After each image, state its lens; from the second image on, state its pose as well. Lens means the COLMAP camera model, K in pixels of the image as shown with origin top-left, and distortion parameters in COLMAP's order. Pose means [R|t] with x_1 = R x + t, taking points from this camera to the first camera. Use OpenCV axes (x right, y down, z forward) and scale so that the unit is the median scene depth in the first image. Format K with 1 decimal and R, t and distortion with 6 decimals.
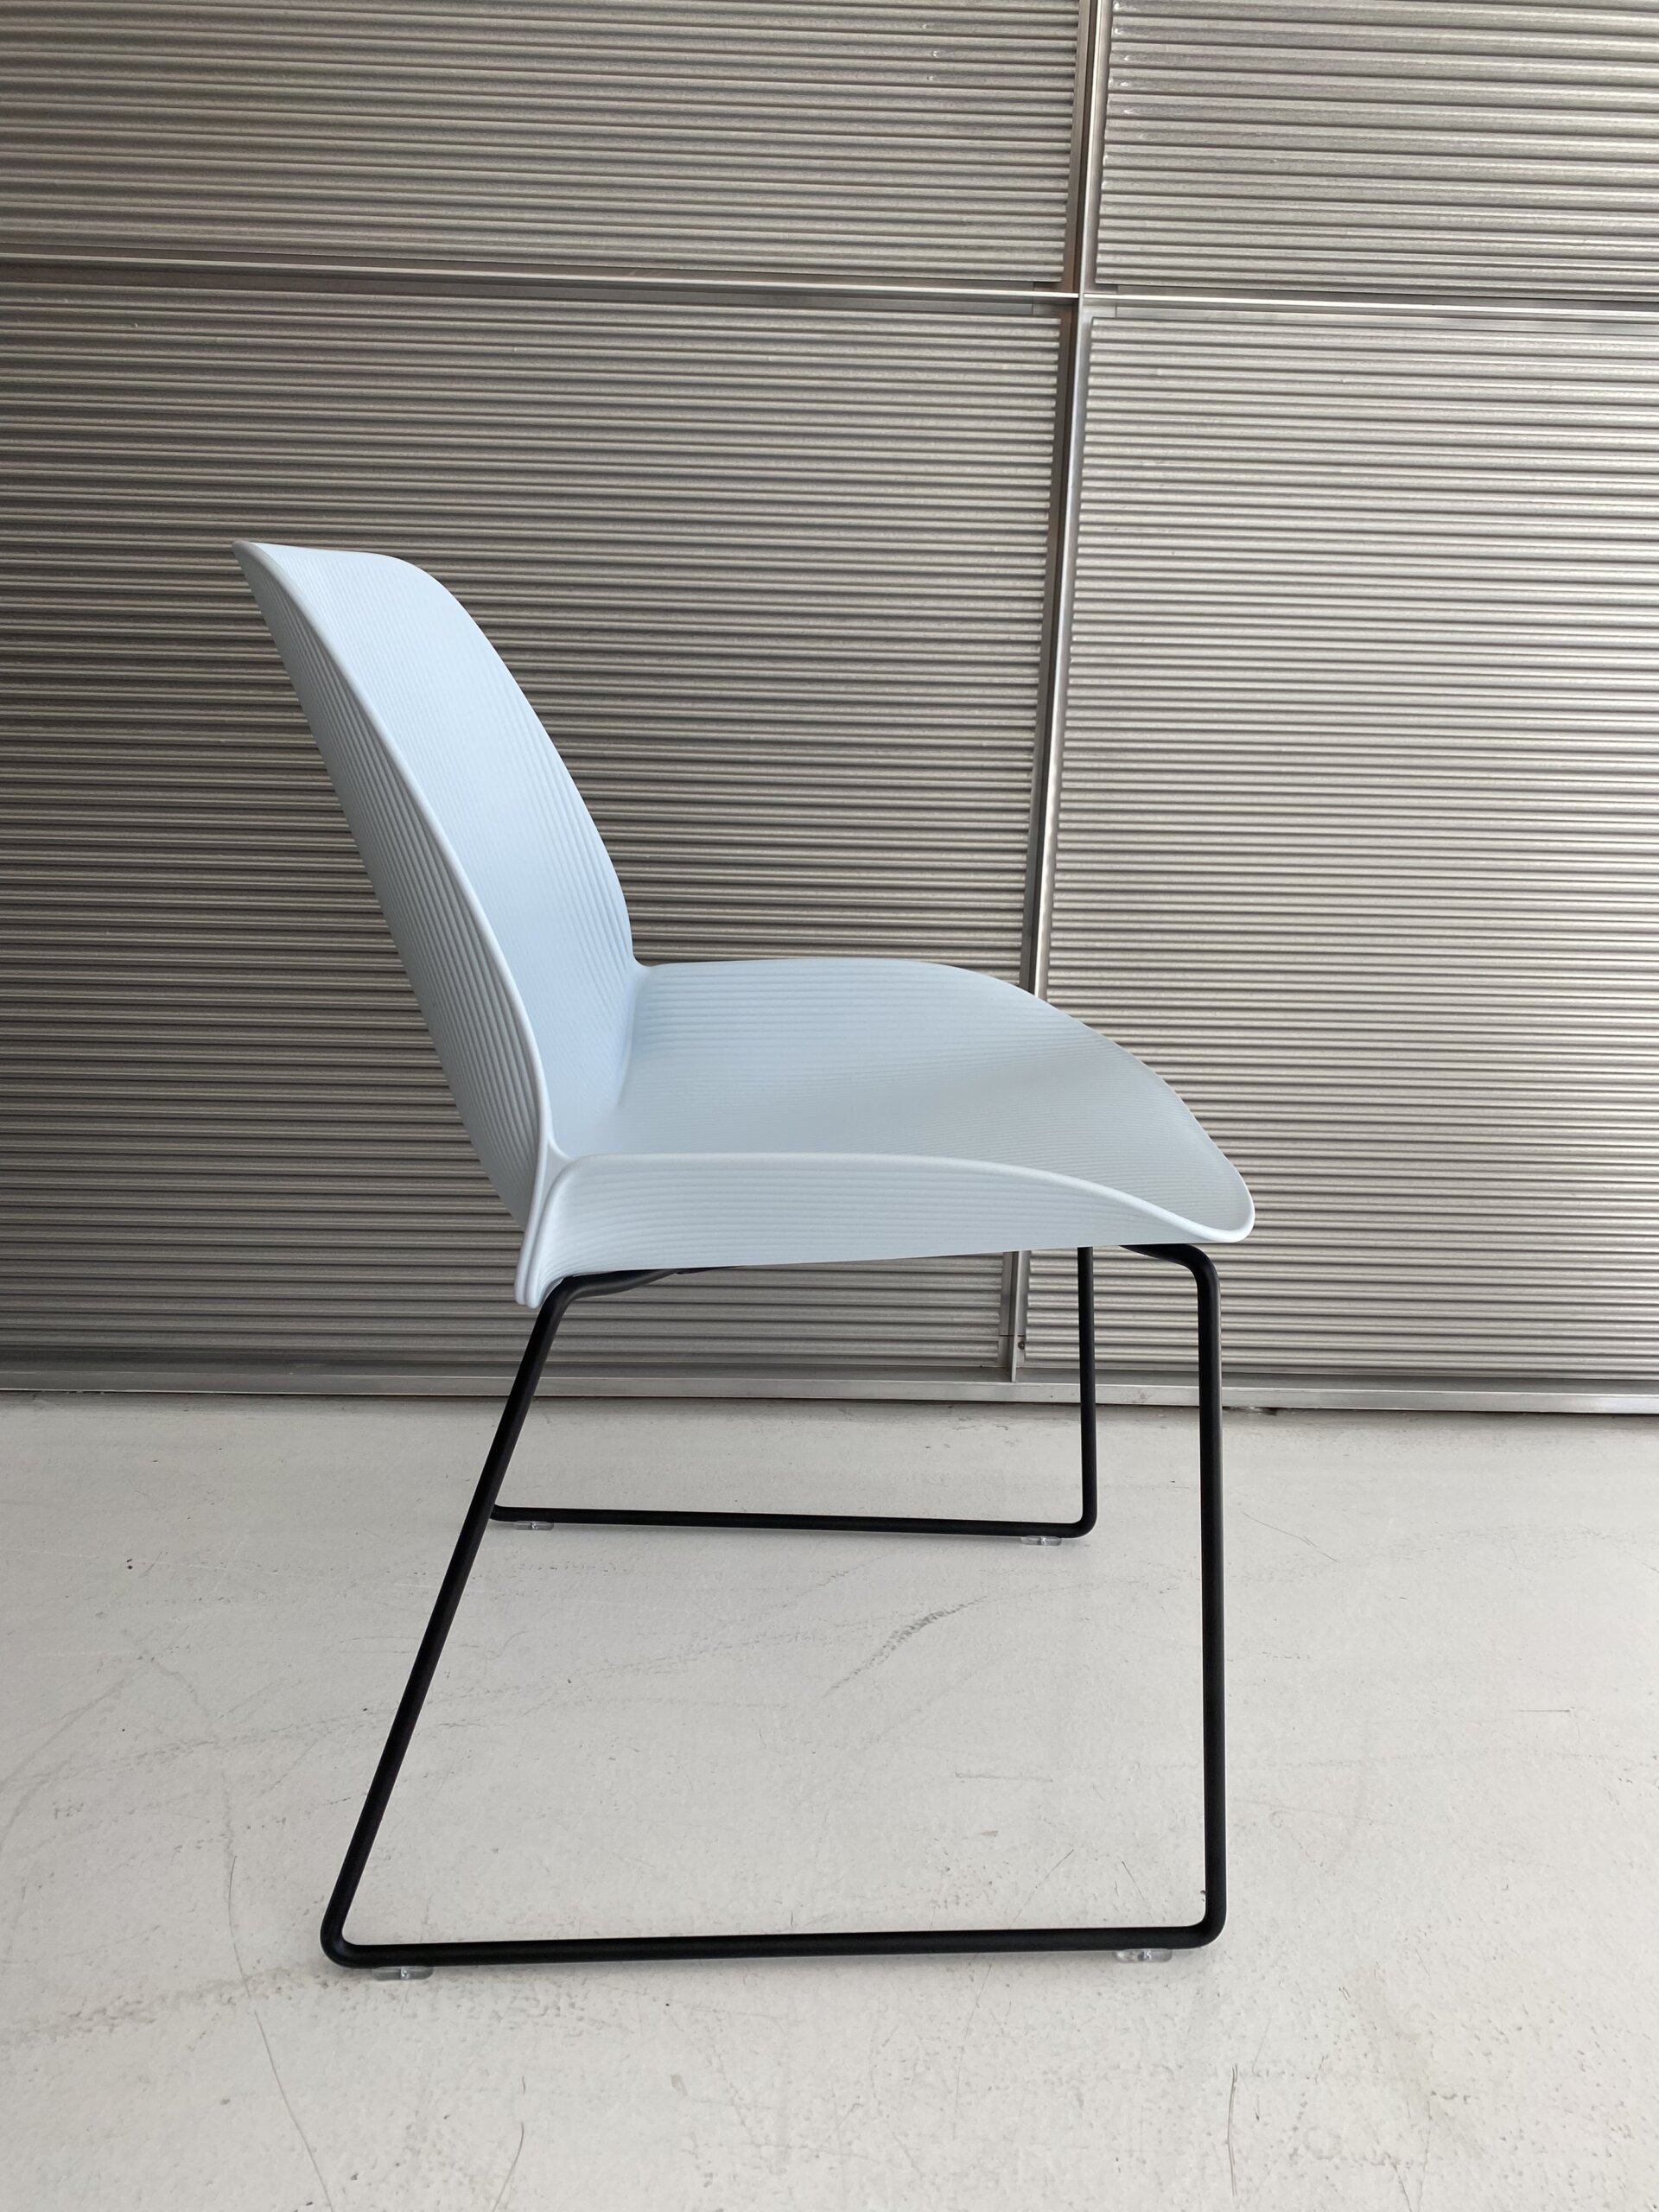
lens RADIAL K [[1688.5, 0, 843.3], [0, 1688.5, 1090.1], [0, 0, 1]] dist [0.012918, -0.017006]
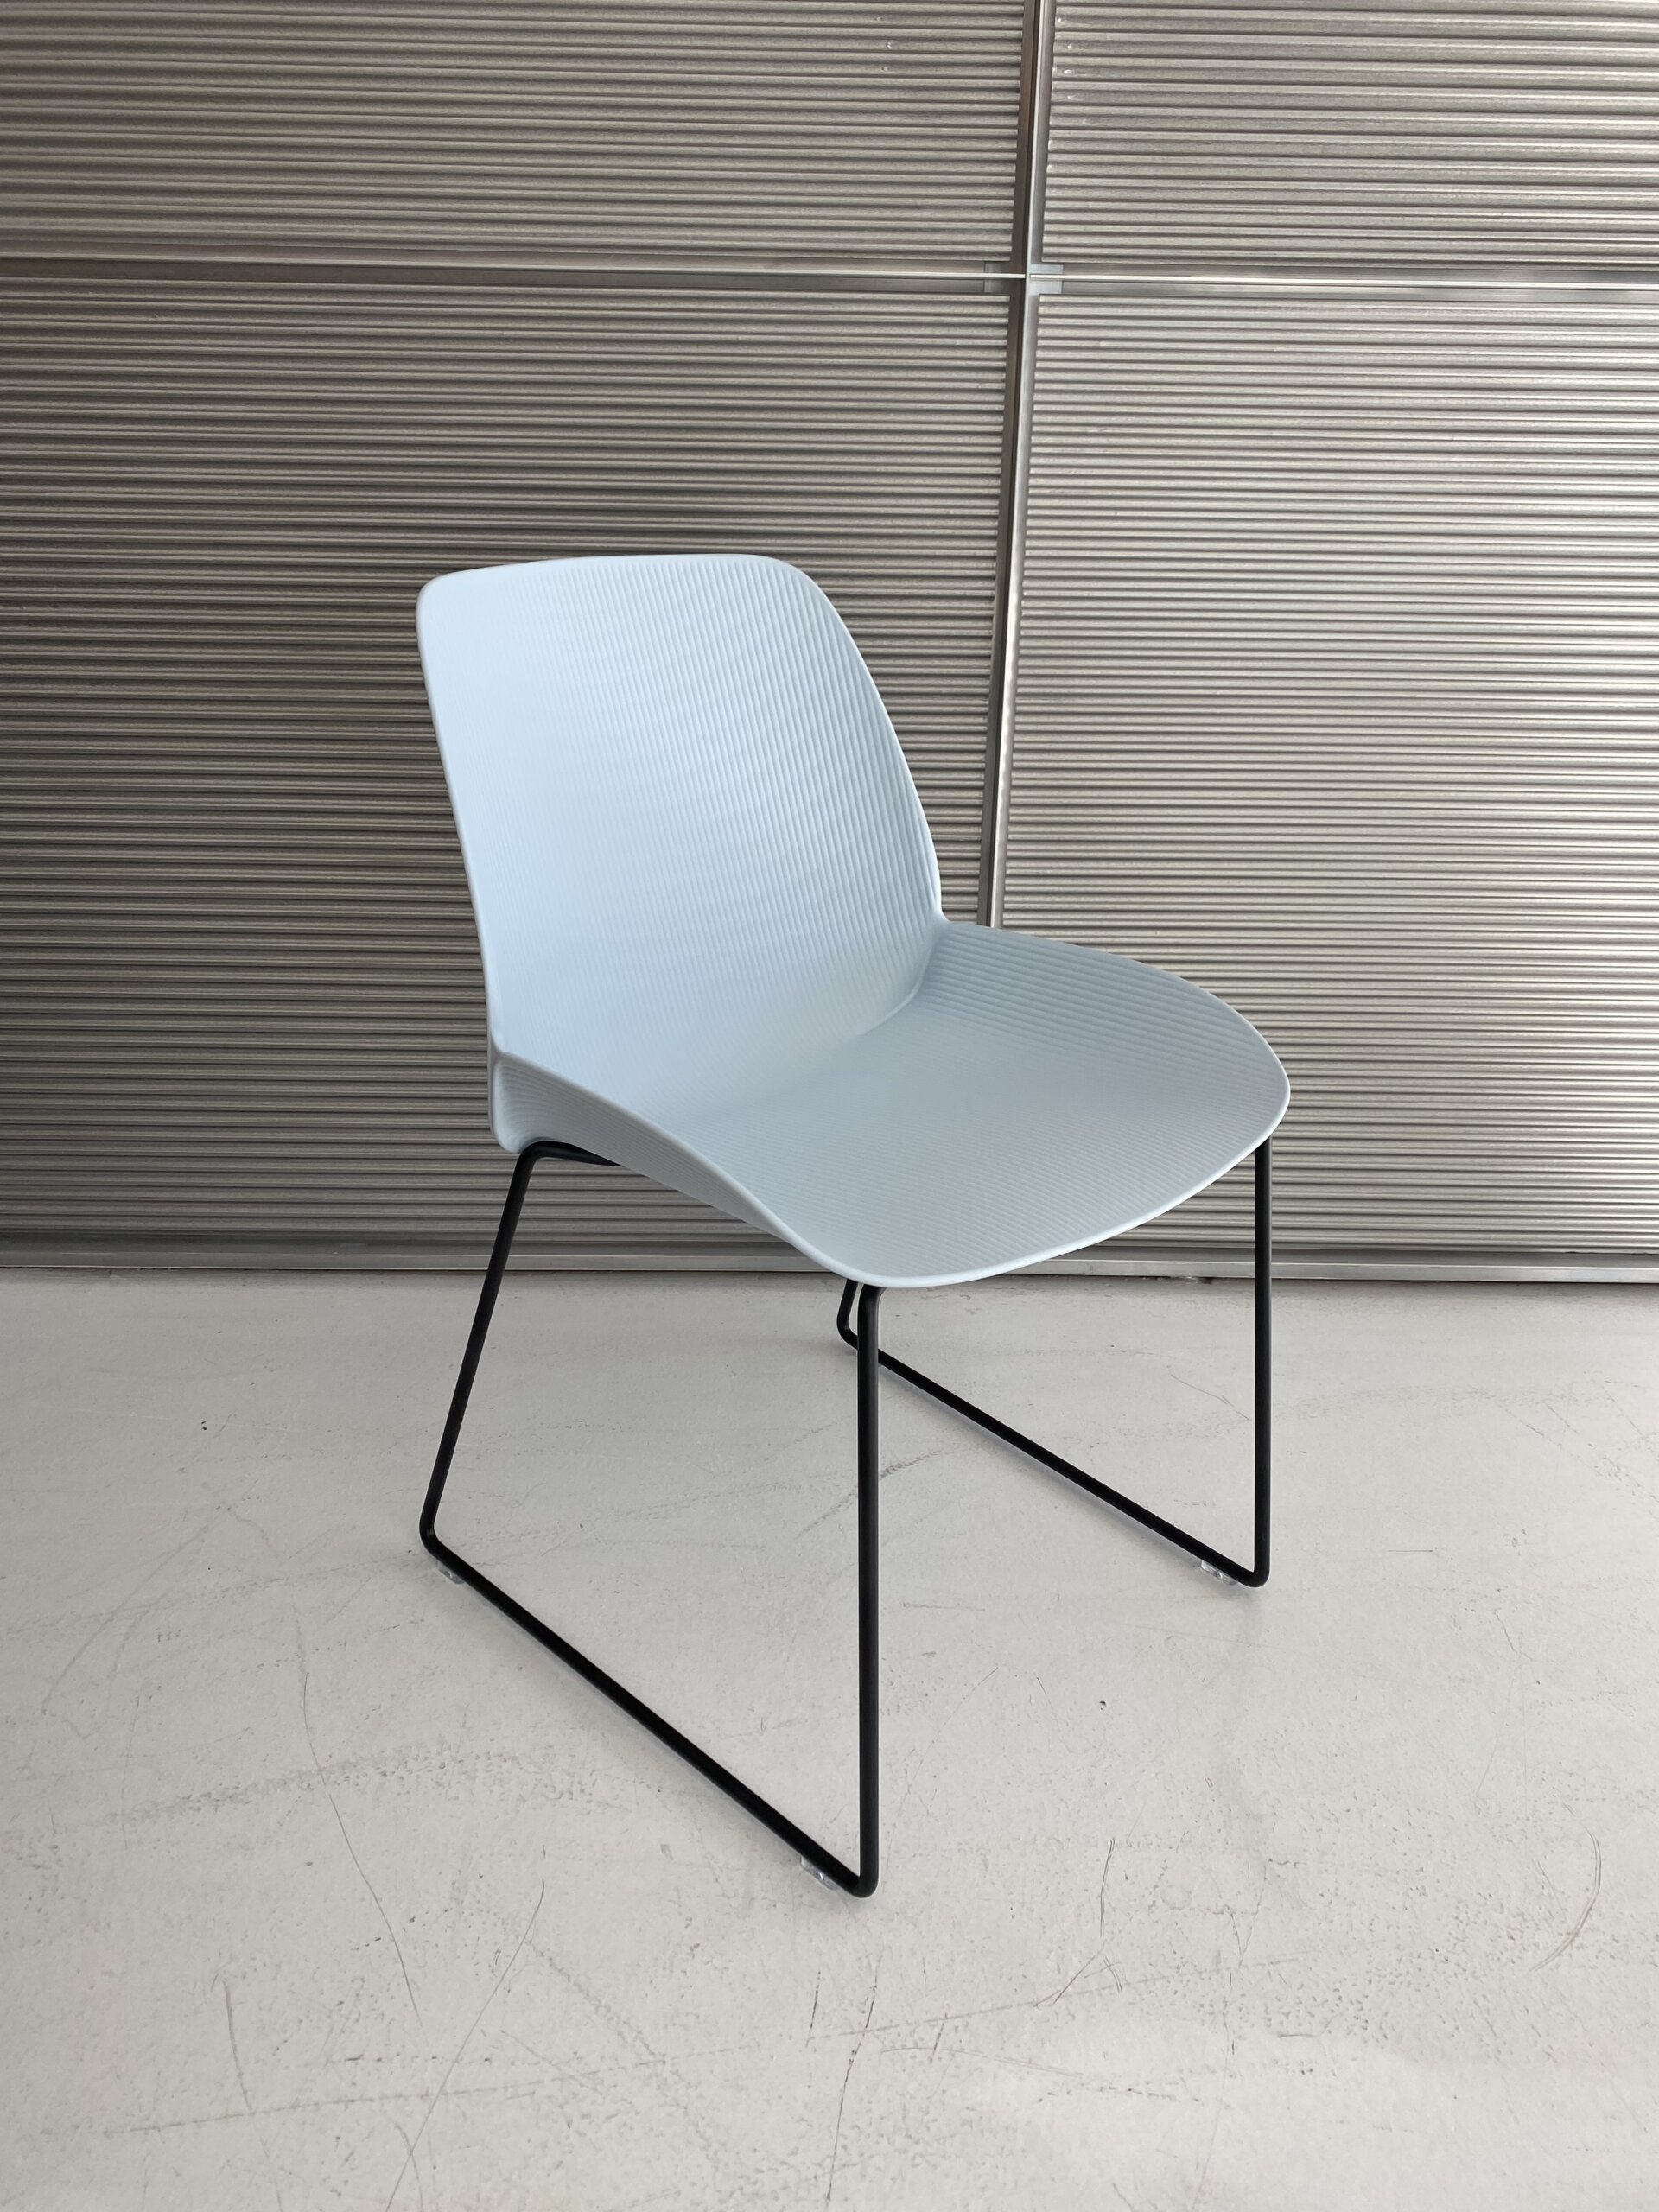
lens RADIAL K [[1688.5, 0, 840.3], [0, 1688.5, 1082.0], [0, 0, 1]] dist [0.012918, -0.017006]
pose [[0.999817, -0.005206, -0.018403, 0.038705], [0.007163, 0.994135, 0.107907, -0.077769], [0.017733, -0.108019, 0.993991, -0.124637]]
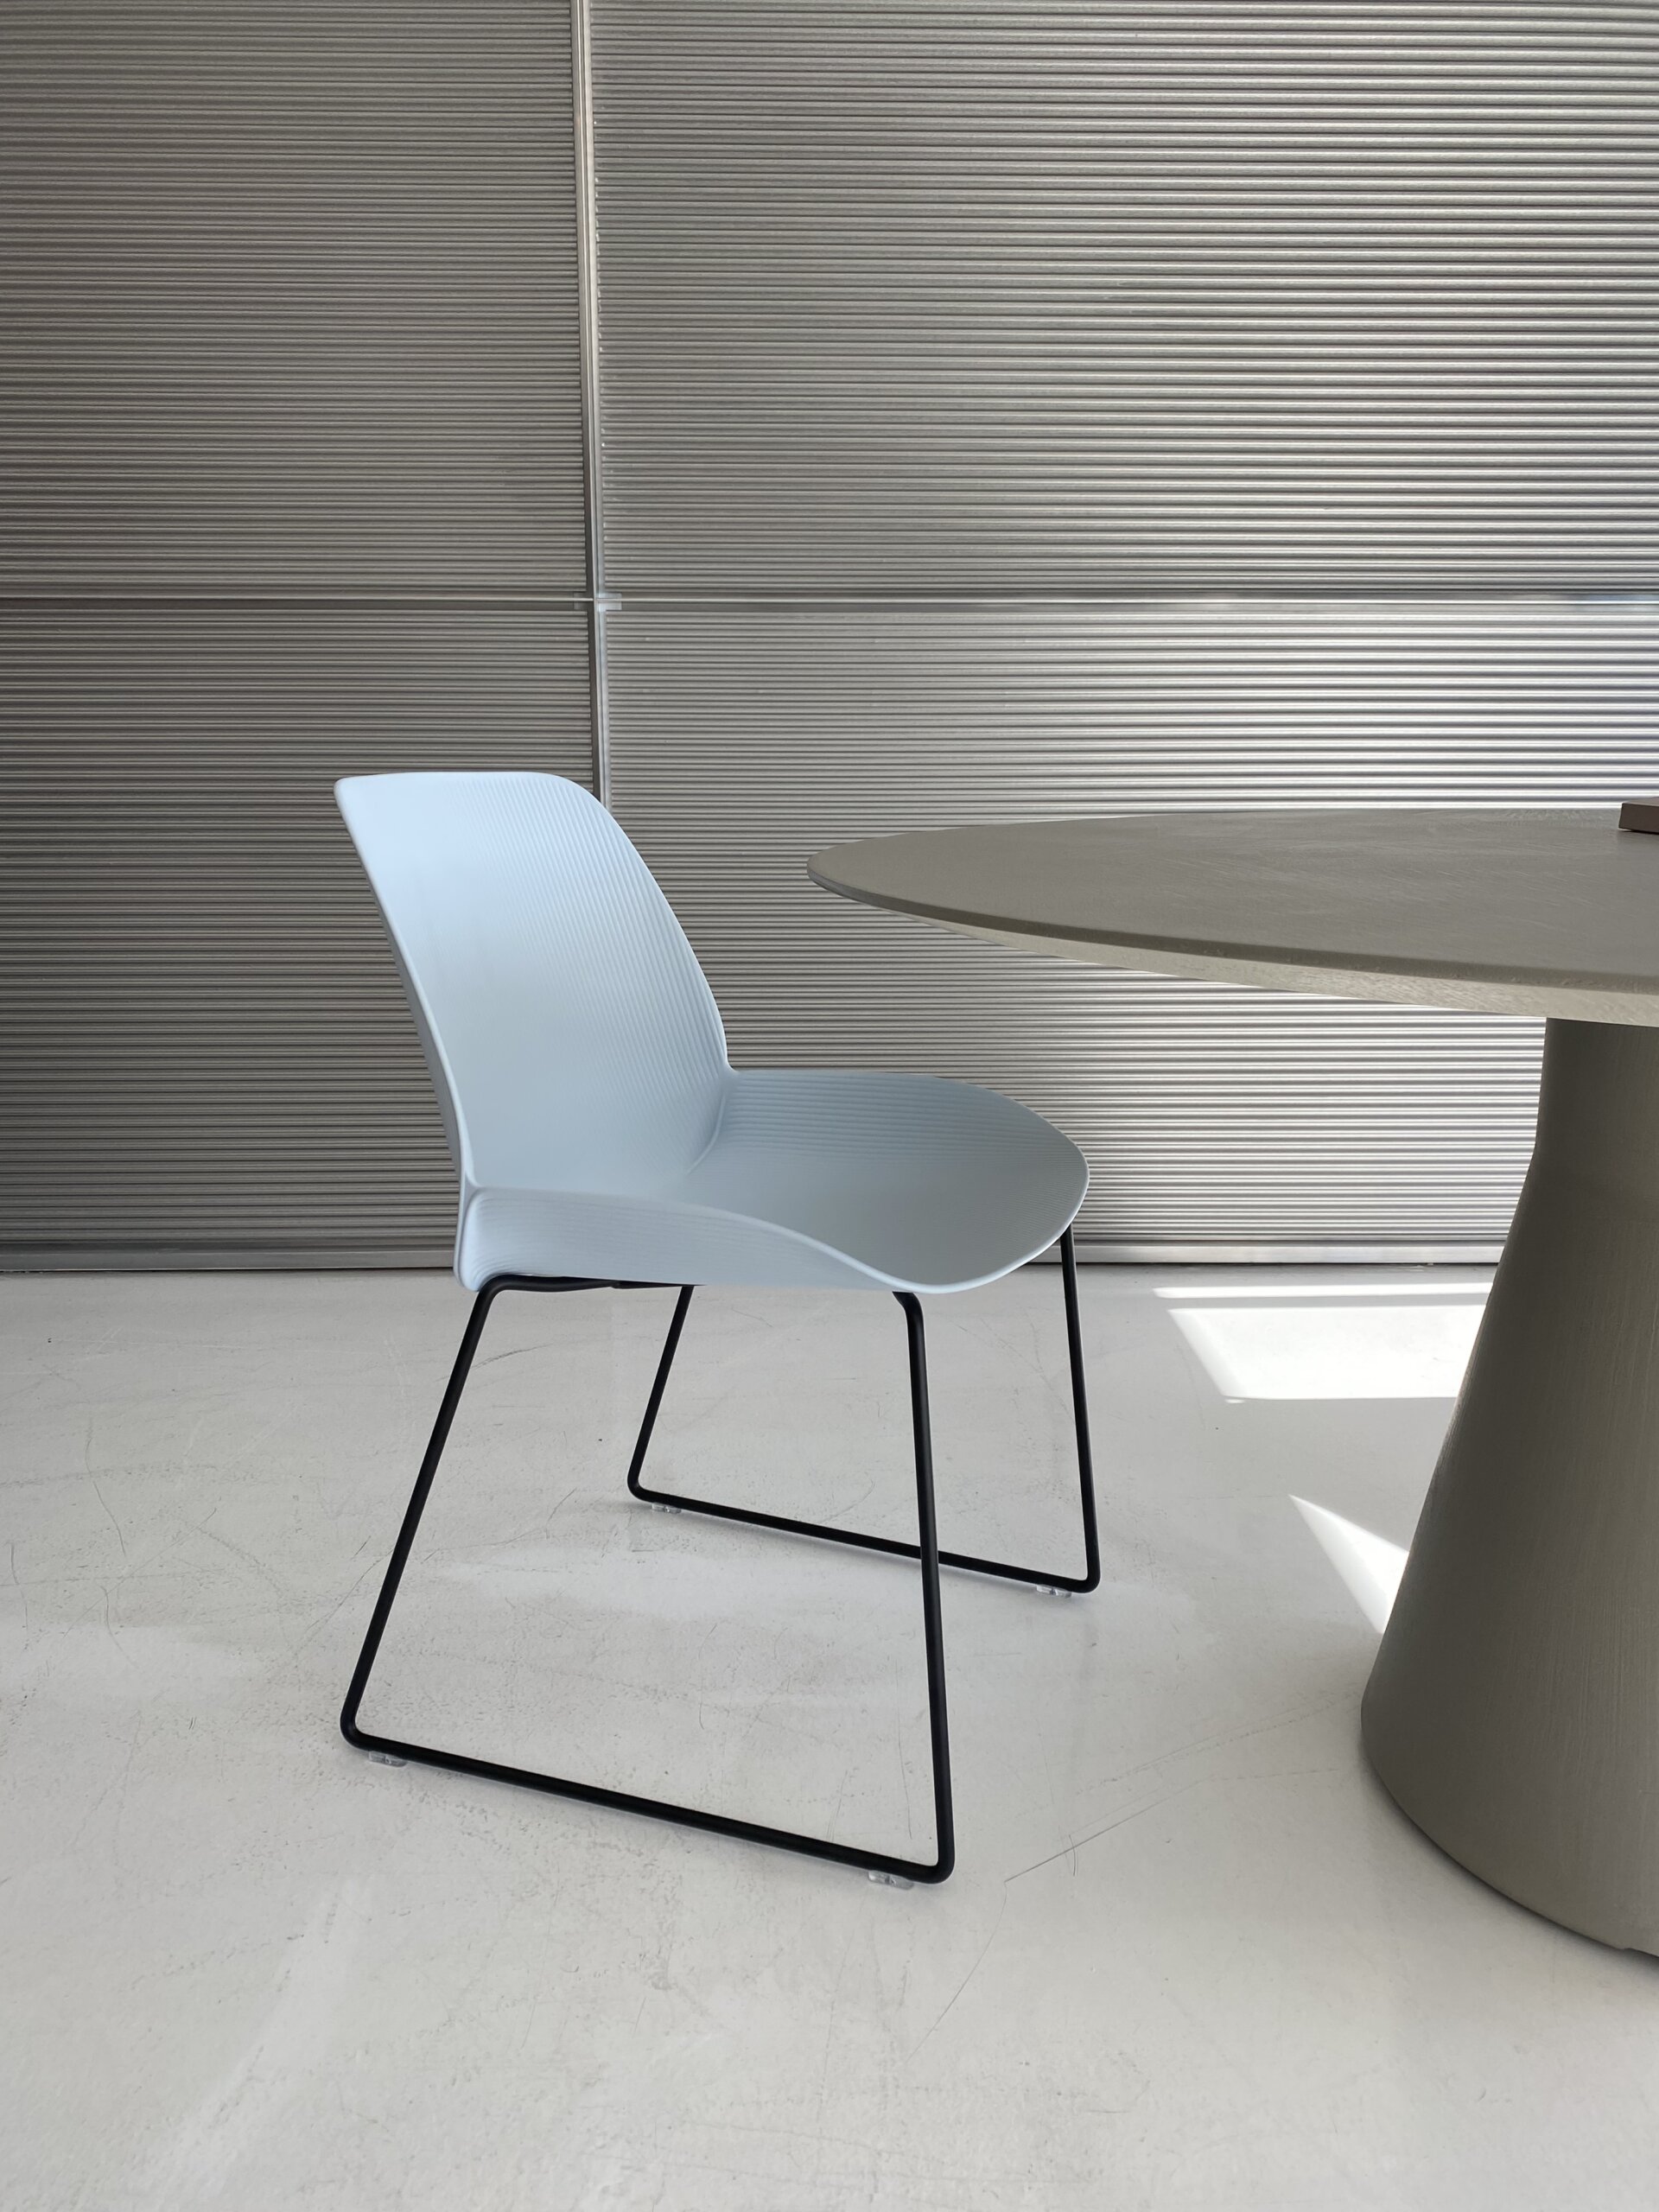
lens RADIAL K [[1688.5, 0, 836.1], [0, 1688.5, 1108.4], [0, 0, 1]] dist [0.012918, -0.017006]
pose [[0.999648, -0.025939, -0.005542, 0.387649], [0.025526, 0.997569, -0.064843, 0.178306], [0.007210, 0.064678, 0.997880, -0.716603]]
